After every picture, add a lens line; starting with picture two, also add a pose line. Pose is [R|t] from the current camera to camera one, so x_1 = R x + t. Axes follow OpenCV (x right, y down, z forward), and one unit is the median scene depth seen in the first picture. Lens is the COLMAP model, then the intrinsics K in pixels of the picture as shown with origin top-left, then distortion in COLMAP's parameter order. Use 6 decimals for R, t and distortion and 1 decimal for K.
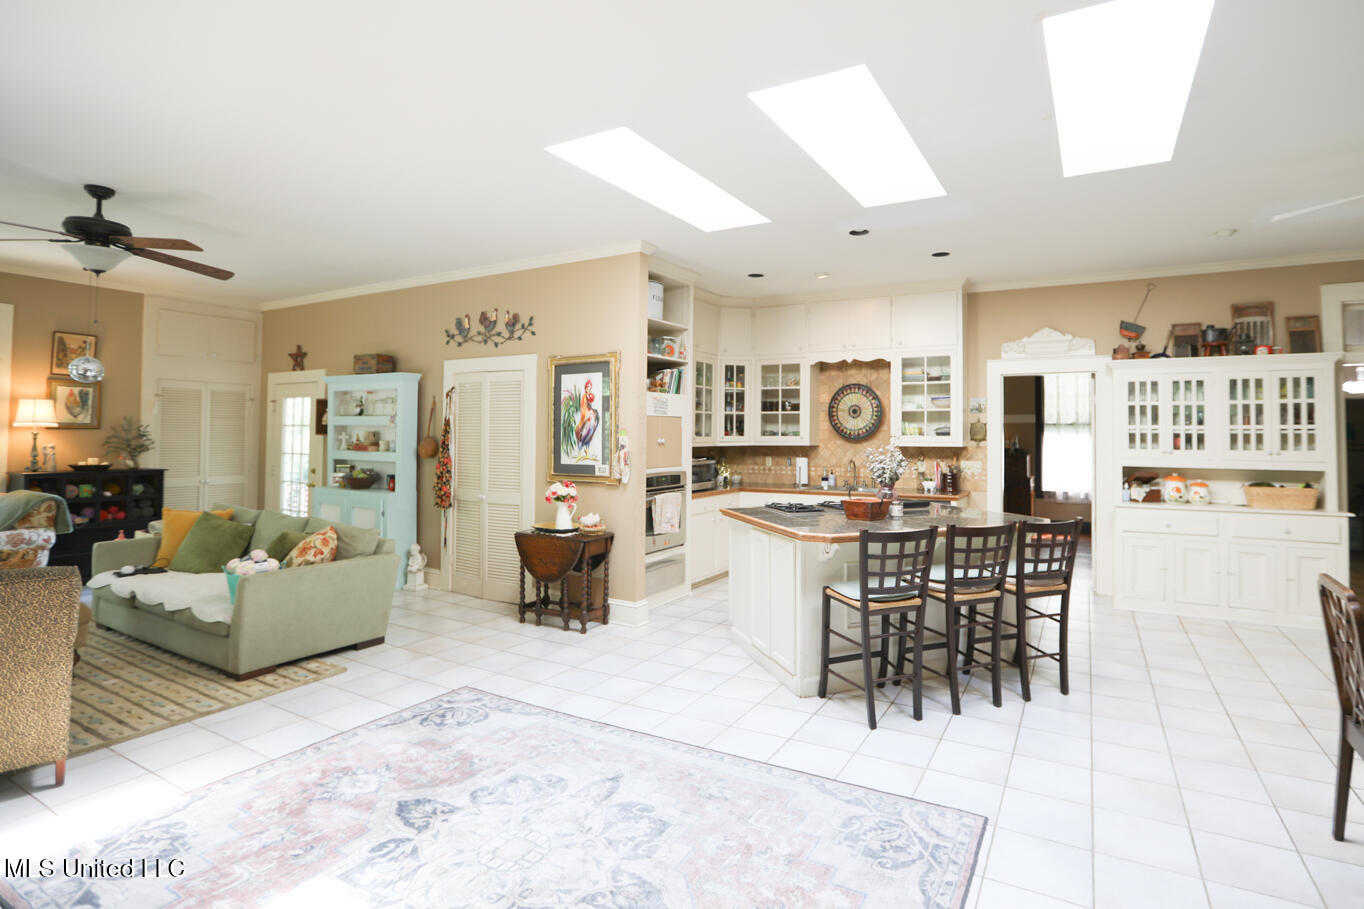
lens RADIAL K [[677.0, 0, 756.0], [0, 677.0, 411.0], [0, 0, 1]] dist [-0.026056, 0.005375]
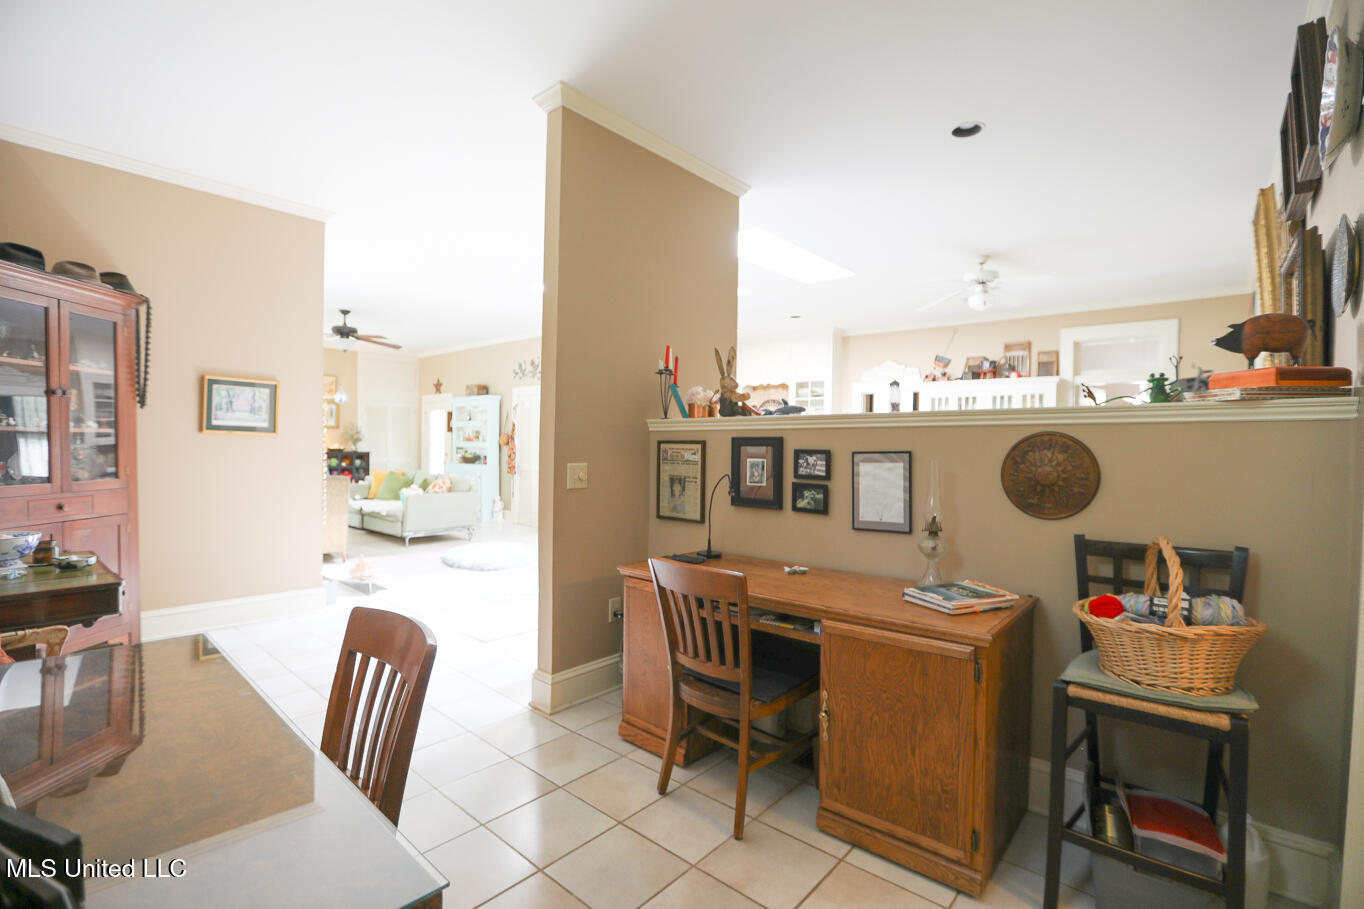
lens RADIAL K [[627.7, 0, 687.9], [0, 627.7, 445.5], [0, 0, 1]] dist [-0.017937, 0.003782]
pose [[0.970754, 0.010024, -0.239865, 0.349053], [-0.000969, 0.999283, 0.037839, 0.008910], [0.240073, -0.036500, 0.970068, -0.433312]]
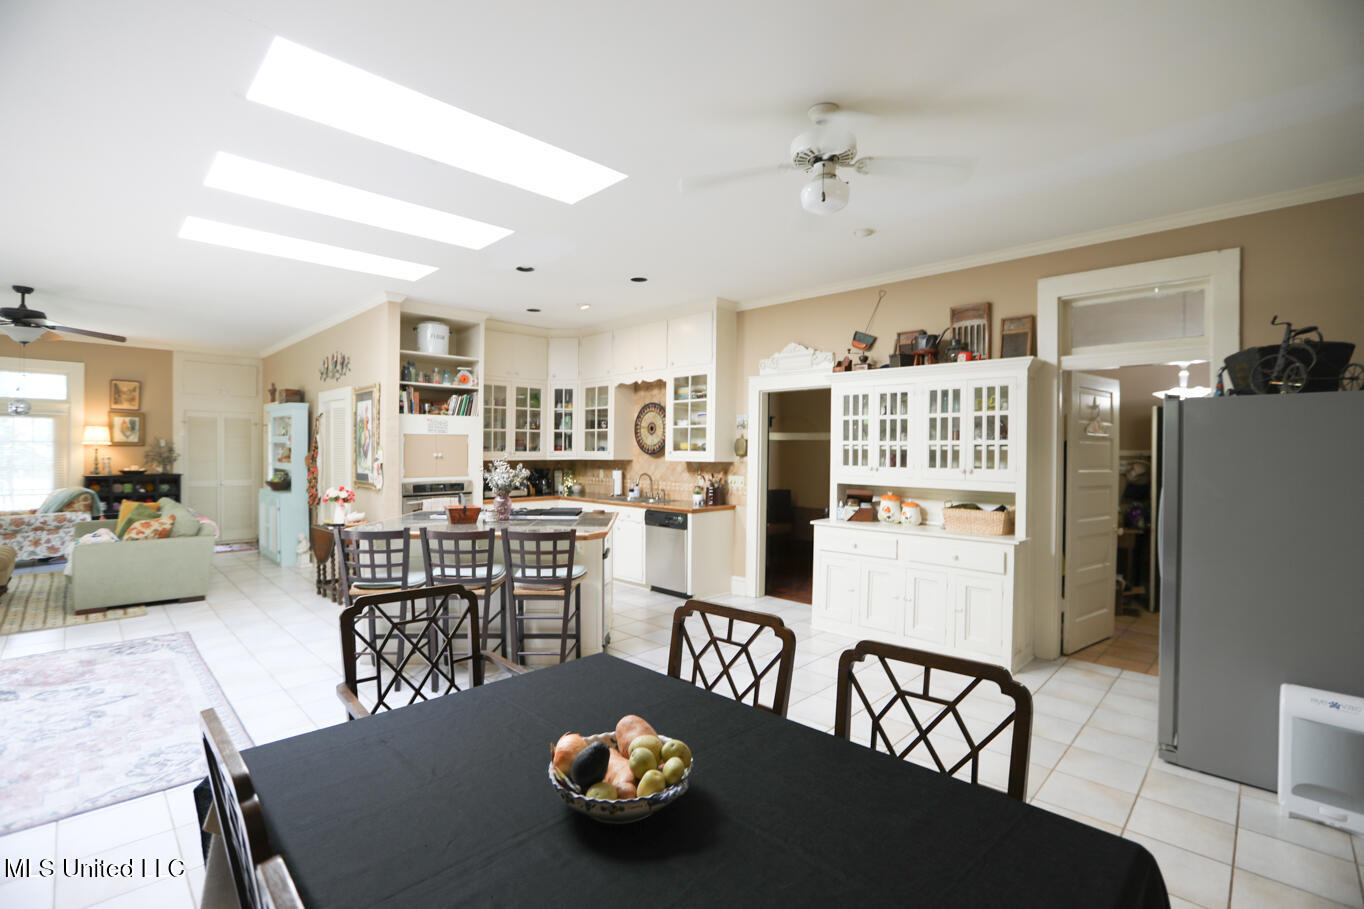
lens RADIAL K [[627.7, 0, 677.1], [0, 627.7, 453.1], [0, 0, 1]] dist [-0.017937, 0.003782]
pose [[0.951825, 0.002673, -0.306631, 0.572264], [0.009921, 0.999170, 0.039504, 0.000698], [0.306483, -0.040642, 0.951008, 0.064933]]
